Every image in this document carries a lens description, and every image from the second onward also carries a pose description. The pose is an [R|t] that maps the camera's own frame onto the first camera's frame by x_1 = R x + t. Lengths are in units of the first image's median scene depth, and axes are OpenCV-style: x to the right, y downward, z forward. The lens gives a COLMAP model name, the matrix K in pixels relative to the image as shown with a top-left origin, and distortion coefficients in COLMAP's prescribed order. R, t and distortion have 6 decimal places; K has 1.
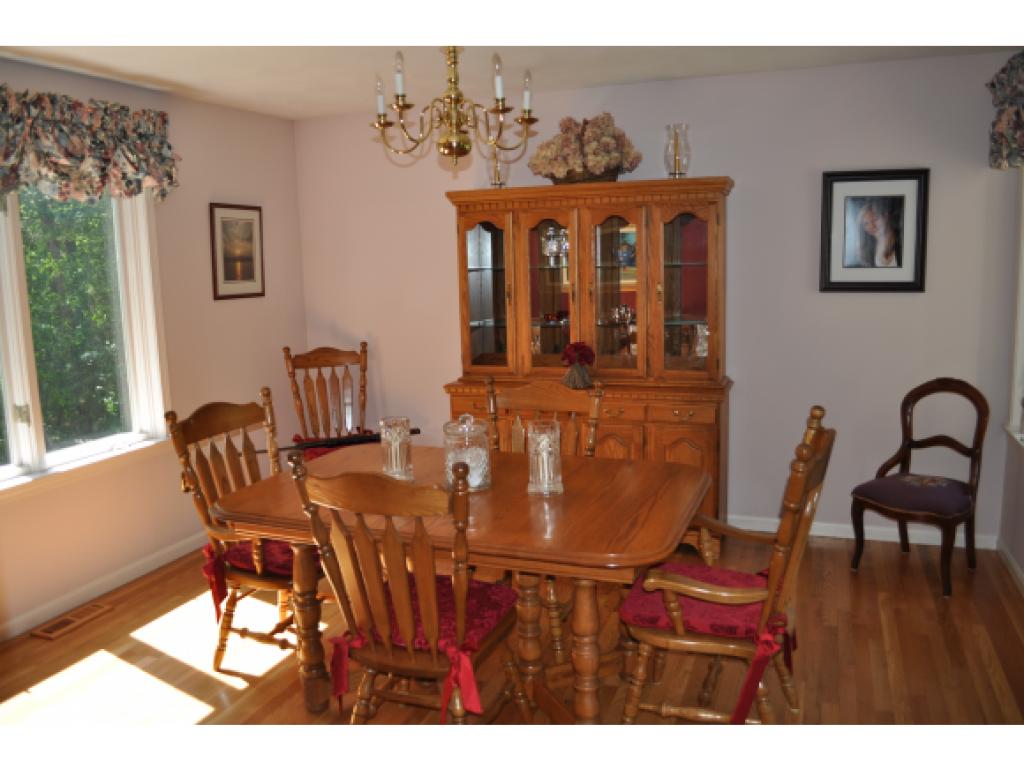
lens RADIAL K [[874.1, 0, 513.0], [0, 874.1, 383.8], [0, 0, 1]] dist [-0.020437, -0.007746]
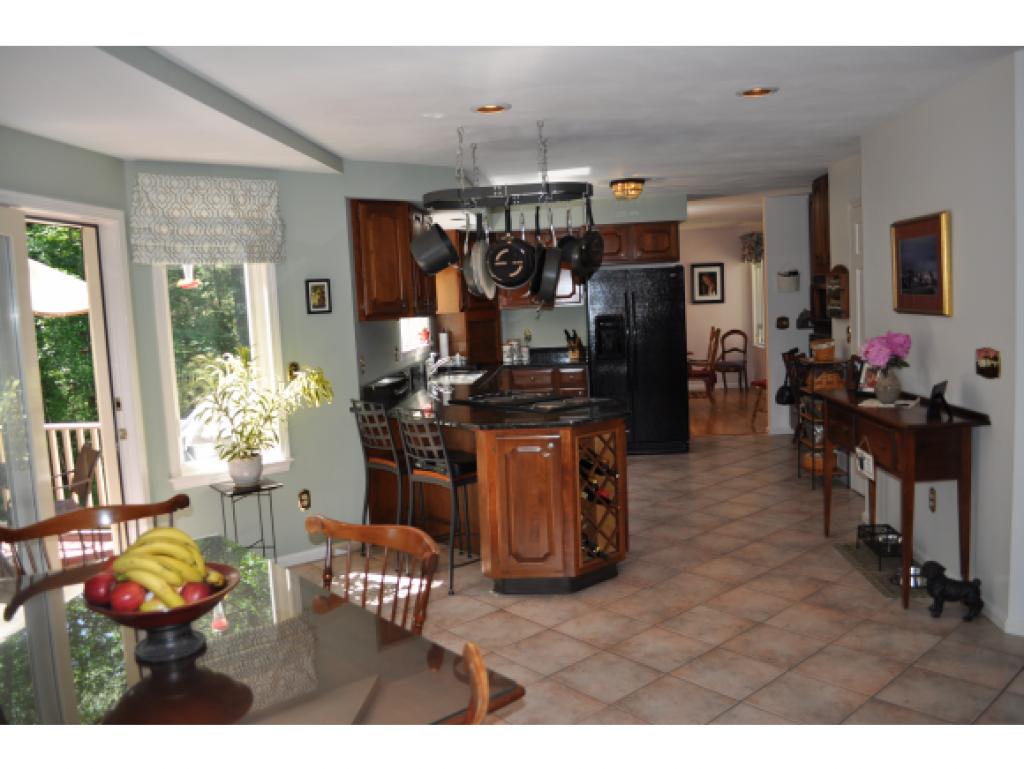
lens RADIAL K [[793.5, 0, 511.3], [0, 793.5, 384.2], [0, 0, 1]] dist [-0.090740, -0.009591]
pose [[0.969320, -0.050249, 0.240612, -0.951631], [0.066249, 0.996065, -0.058873, 0.298657], [-0.236706, 0.073007, 0.968834, -1.511575]]
